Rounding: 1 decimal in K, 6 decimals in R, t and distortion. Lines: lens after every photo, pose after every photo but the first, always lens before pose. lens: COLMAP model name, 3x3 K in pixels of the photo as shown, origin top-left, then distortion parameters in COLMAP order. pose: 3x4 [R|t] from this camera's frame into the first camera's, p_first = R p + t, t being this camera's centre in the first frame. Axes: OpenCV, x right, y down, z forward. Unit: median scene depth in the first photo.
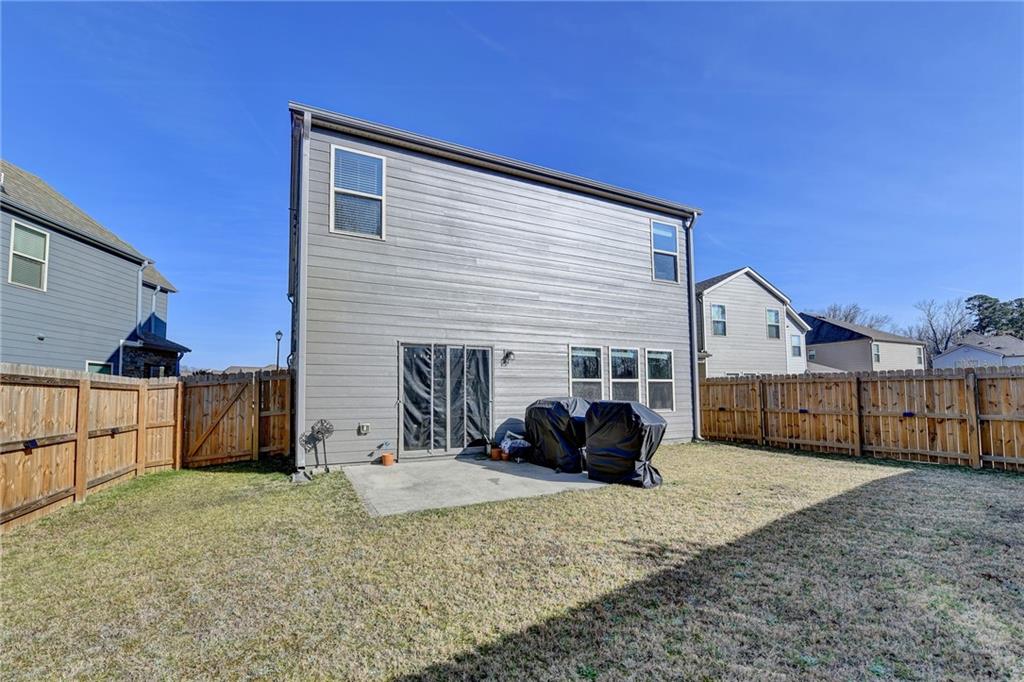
lens RADIAL K [[422.2, 0, 518.6], [0, 422.2, 369.2], [0, 0, 1]] dist [-0.016858, -0.000323]
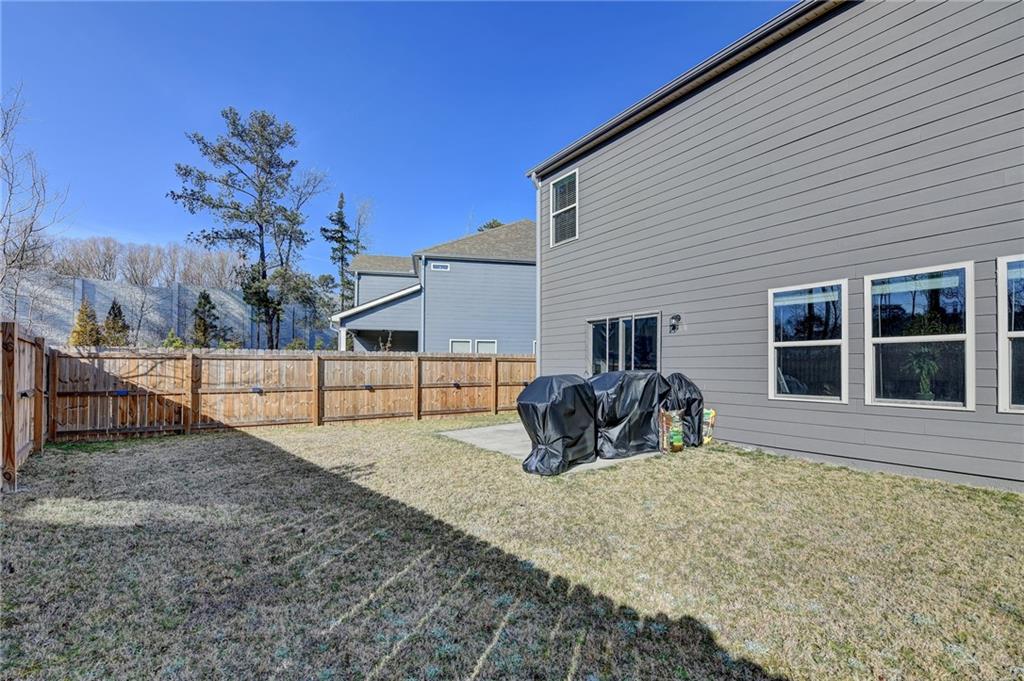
lens RADIAL K [[427.8, 0, 512.8], [0, 427.8, 363.5], [0, 0, 1]] dist [-0.014205, -0.000541]
pose [[0.138406, 0.008689, -0.990337, 0.841344], [0.066277, 0.997639, 0.018016, 0.018656], [0.988155, -0.068130, 0.137504, 0.587777]]
